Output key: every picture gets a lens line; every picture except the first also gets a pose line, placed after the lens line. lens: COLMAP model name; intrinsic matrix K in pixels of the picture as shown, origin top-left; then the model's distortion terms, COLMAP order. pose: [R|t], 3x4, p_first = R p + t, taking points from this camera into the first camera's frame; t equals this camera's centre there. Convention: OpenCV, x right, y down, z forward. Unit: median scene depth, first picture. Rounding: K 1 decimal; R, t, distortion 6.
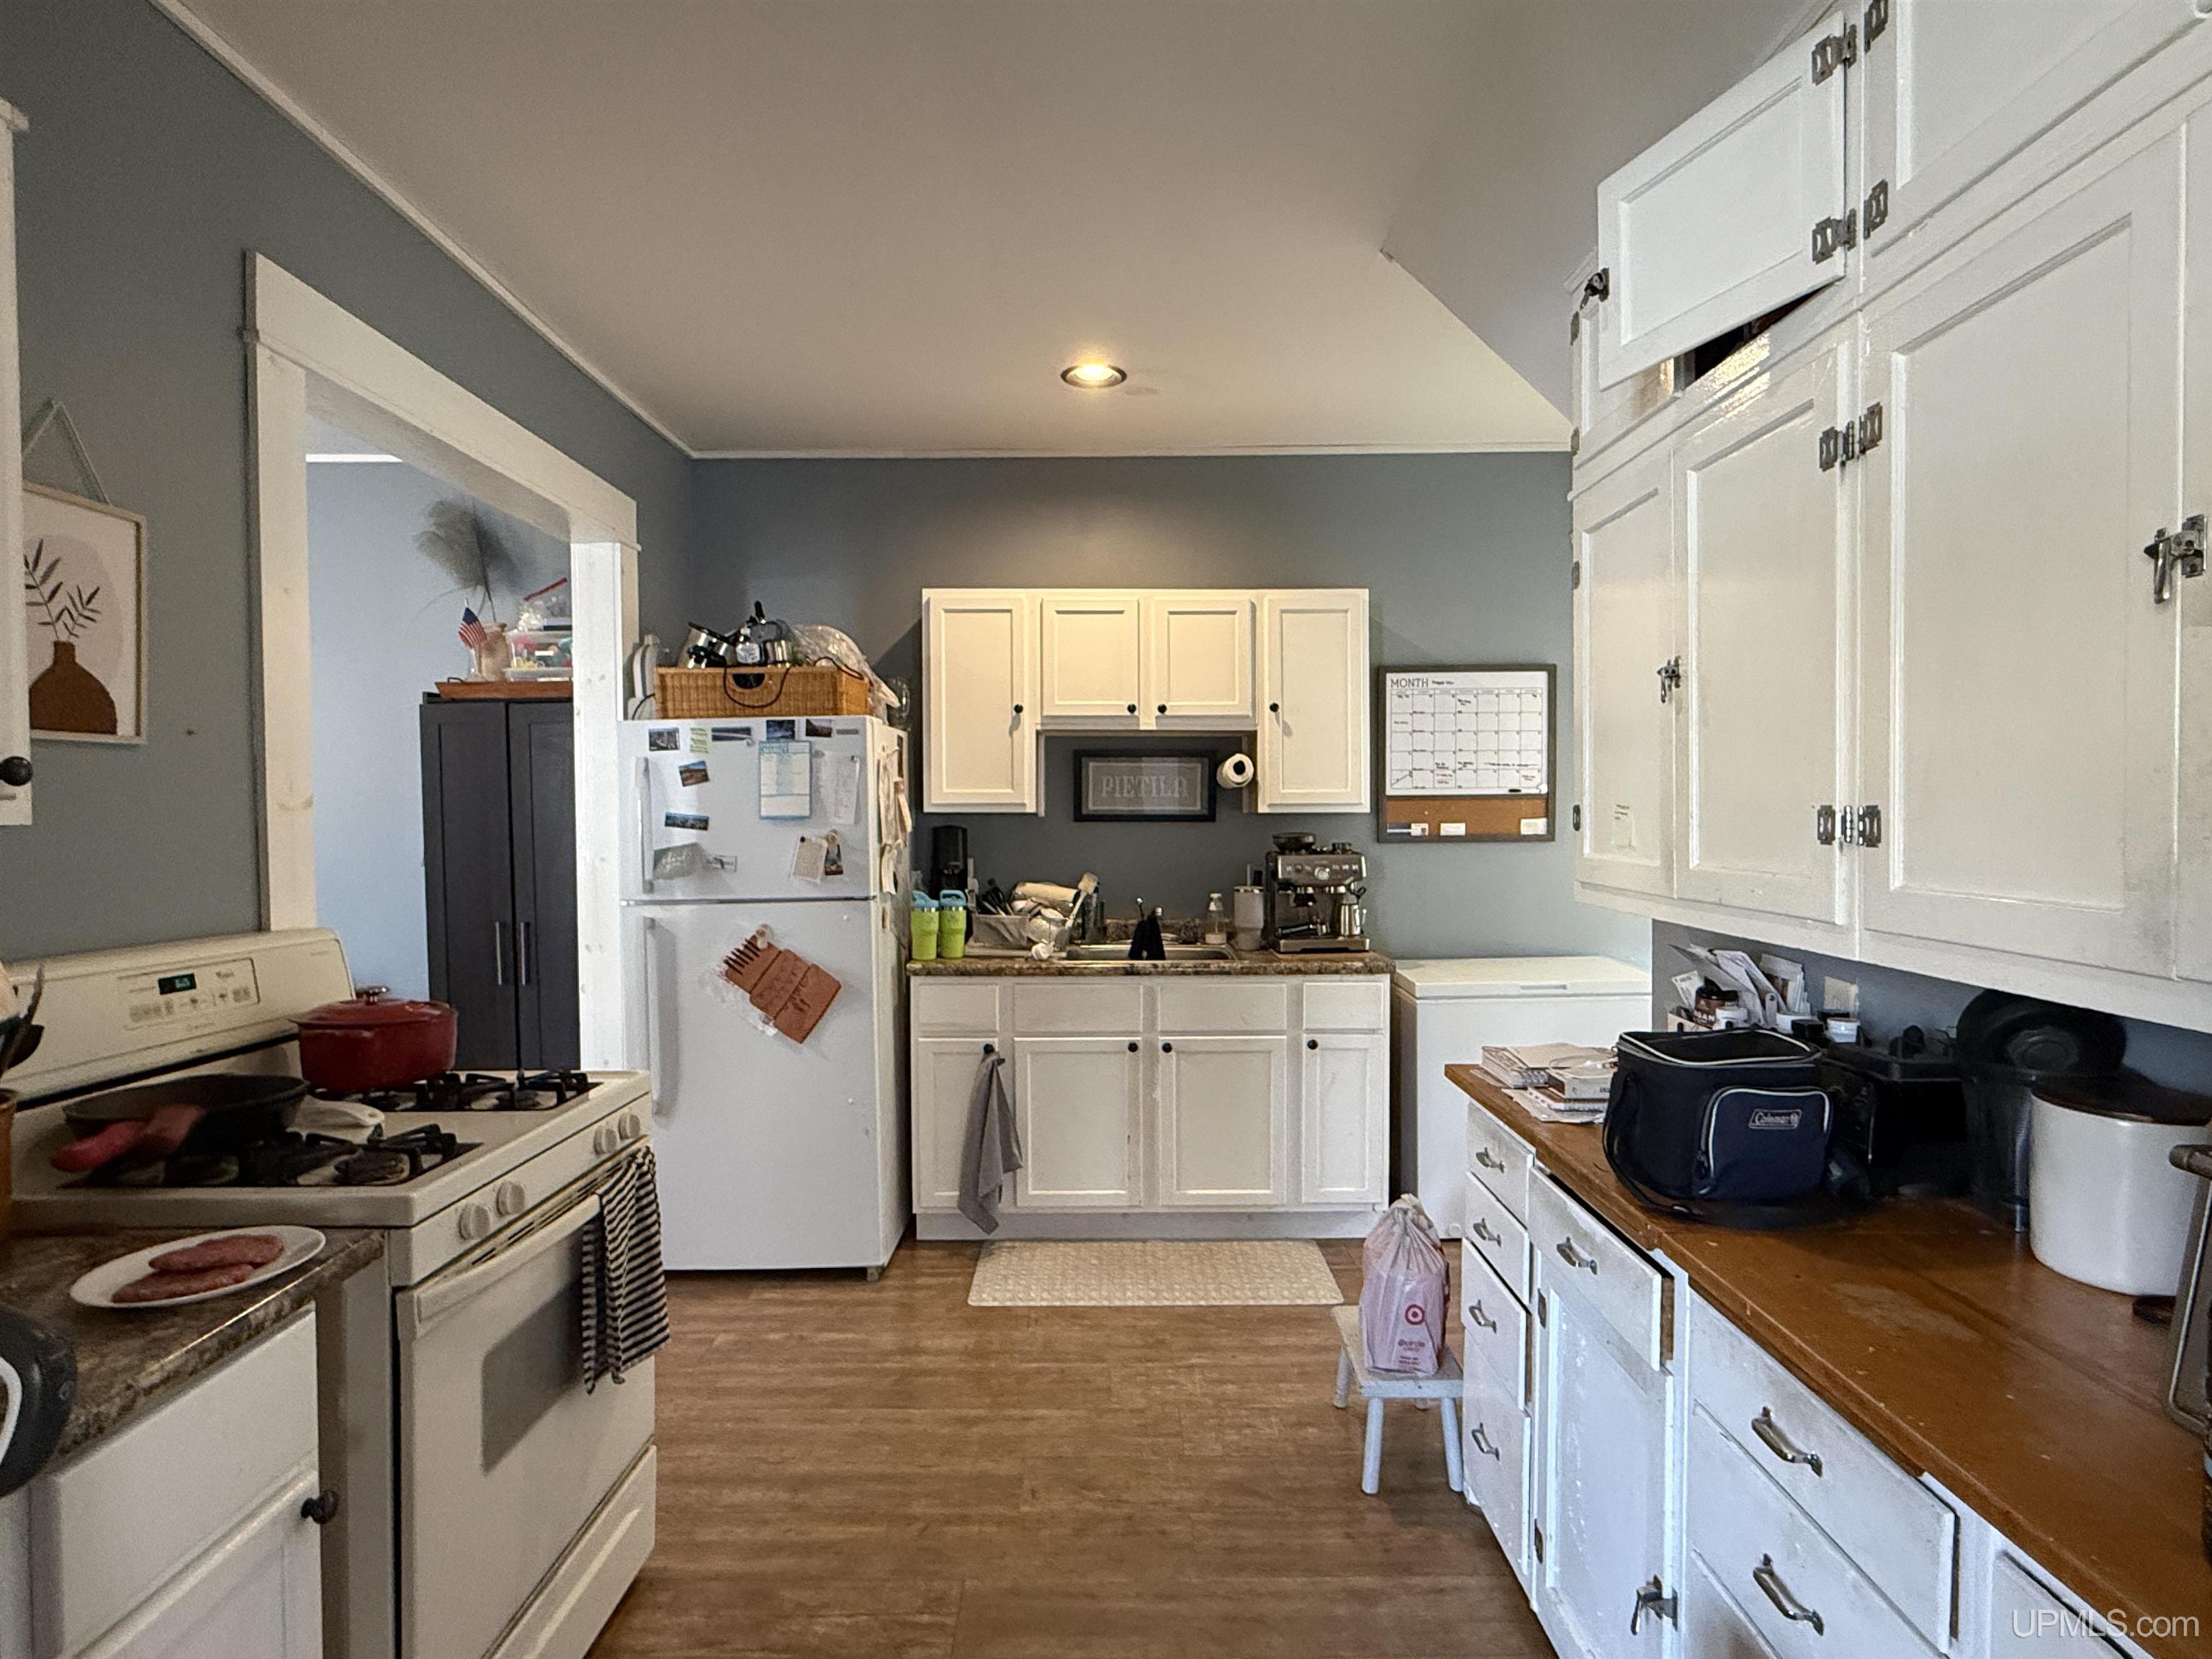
lens RADIAL K [[1189.2, 0, 1102.0], [0, 1189.2, 830.4], [0, 0, 1]] dist [-0.001407, 0.000622]
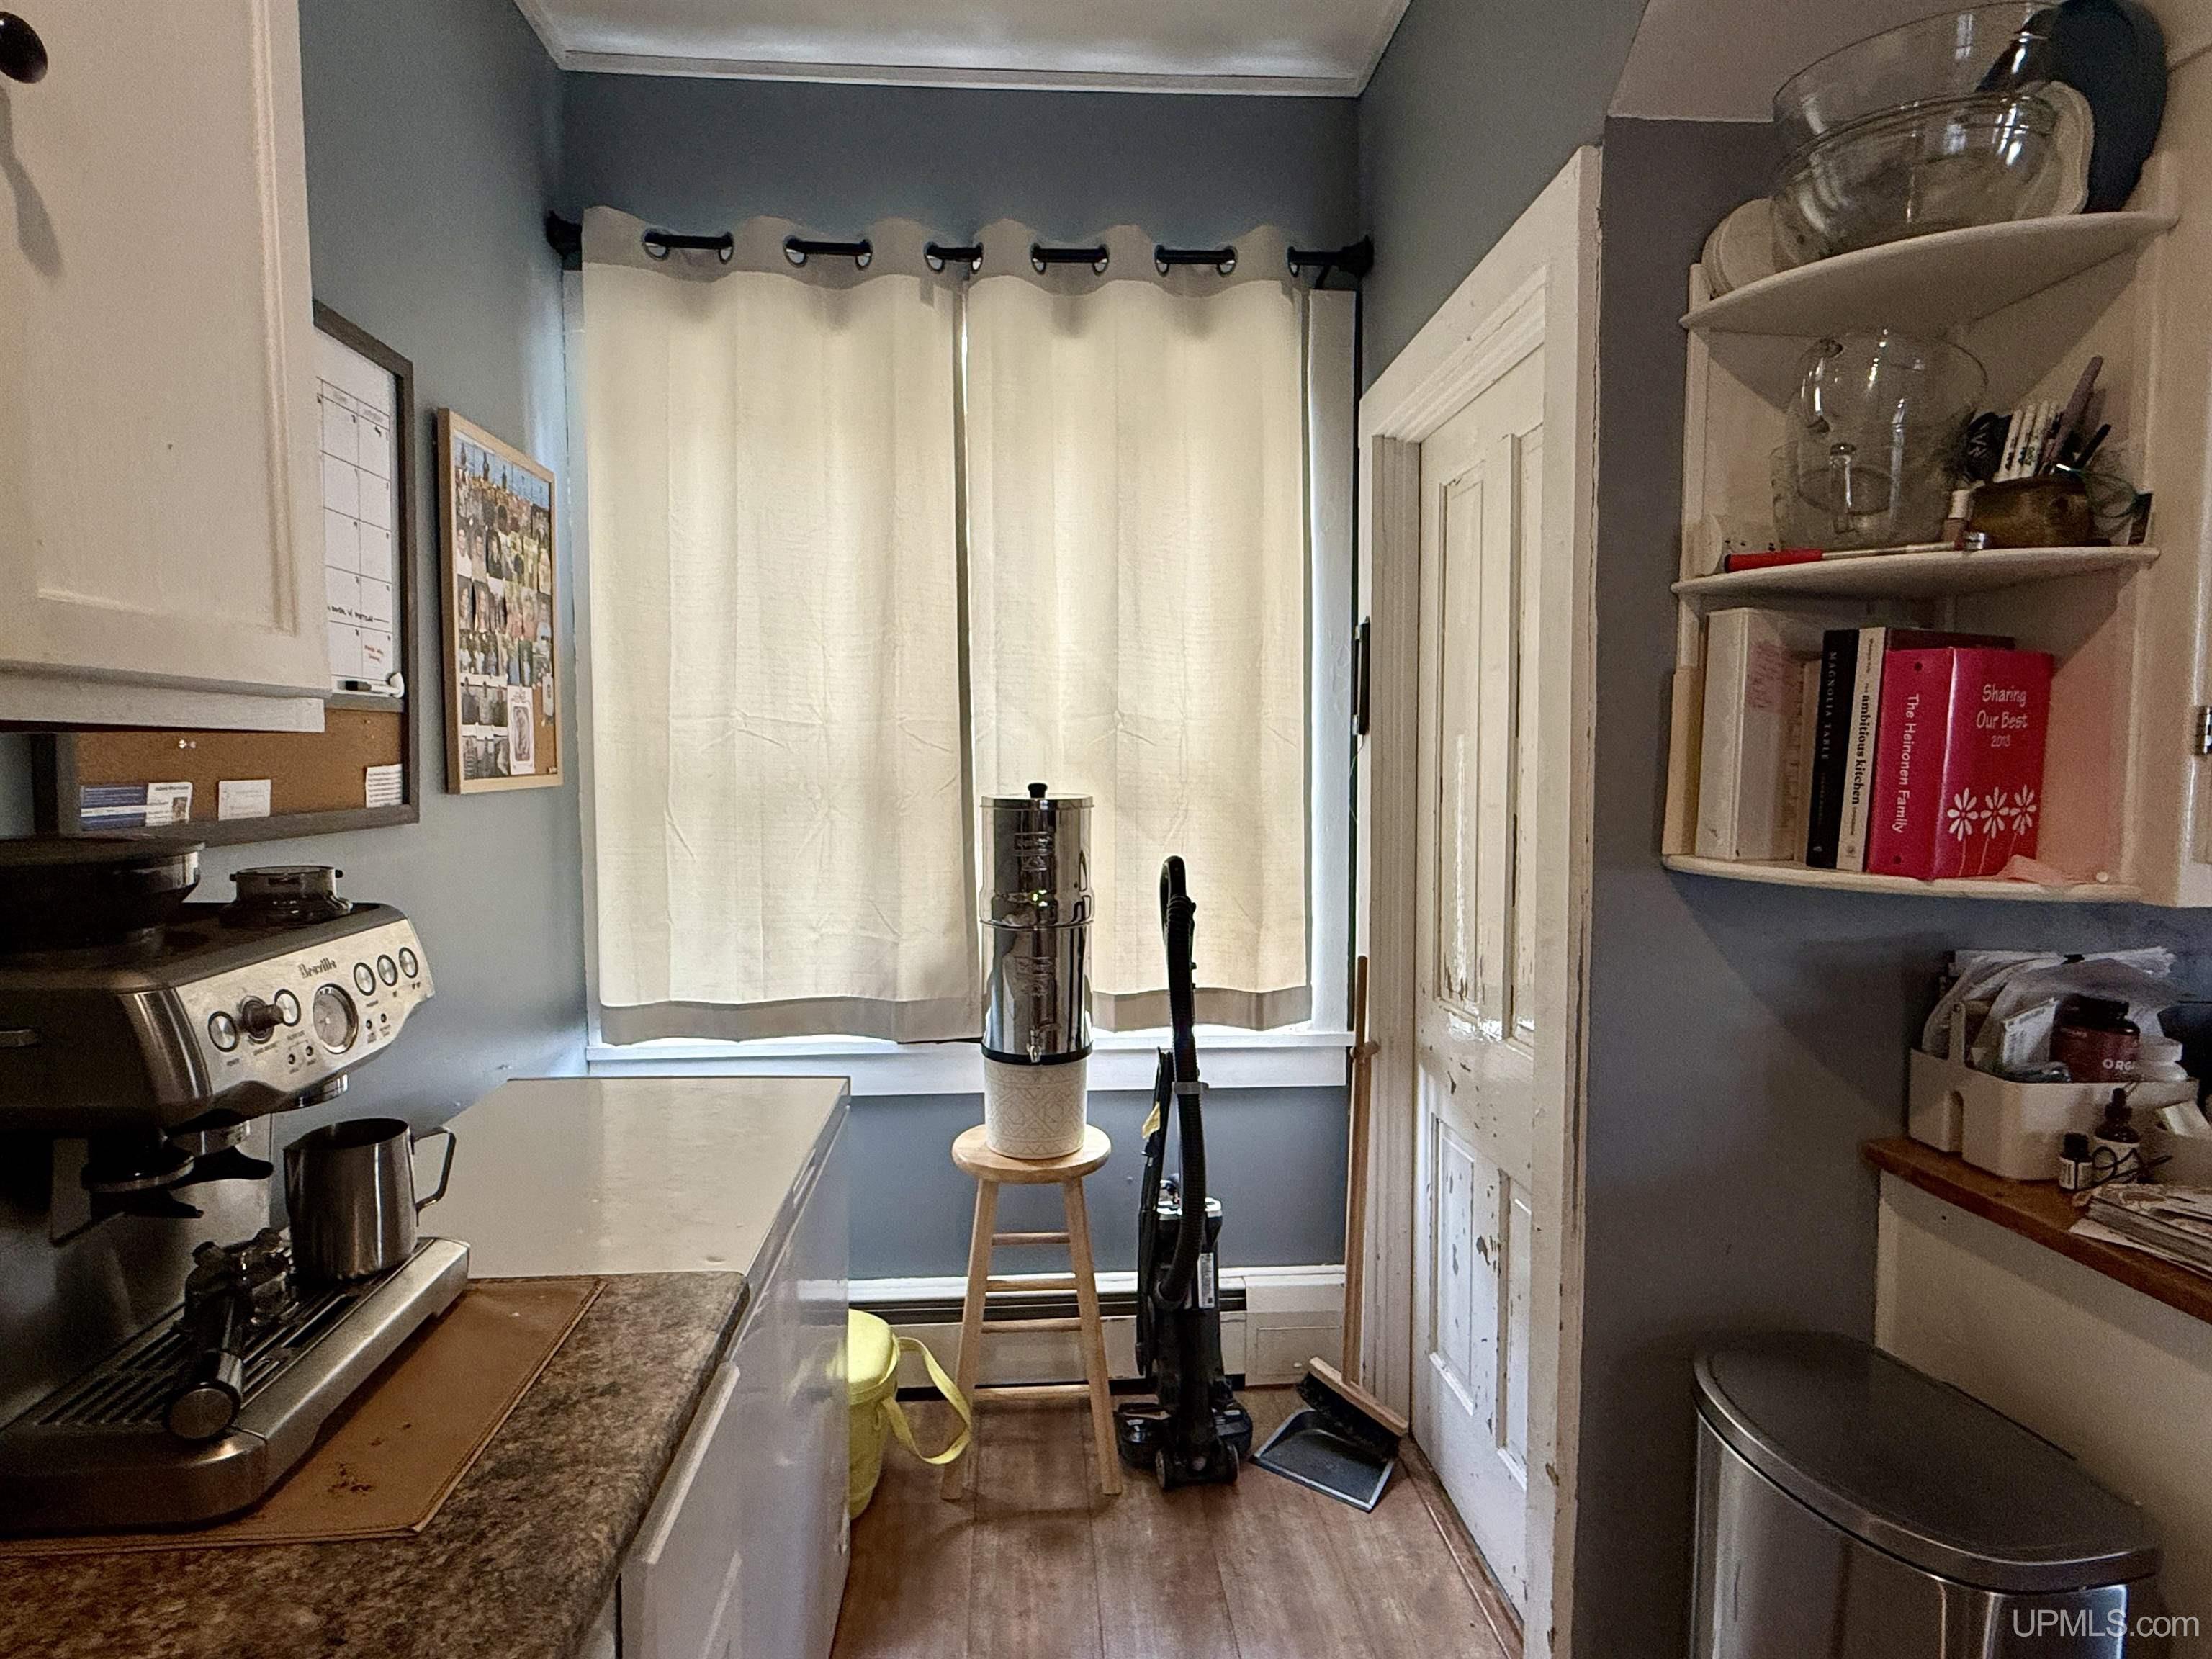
lens RADIAL K [[1189.2, 0, 1098.2], [0, 1189.2, 832.1], [0, 0, 1]] dist [-0.001407, 0.000622]
pose [[-0.073089, -0.054283, 0.995847, -0.029718], [0.024155, 0.998128, 0.056180, -0.005342], [-0.997033, 0.028161, -0.071641, 0.949371]]
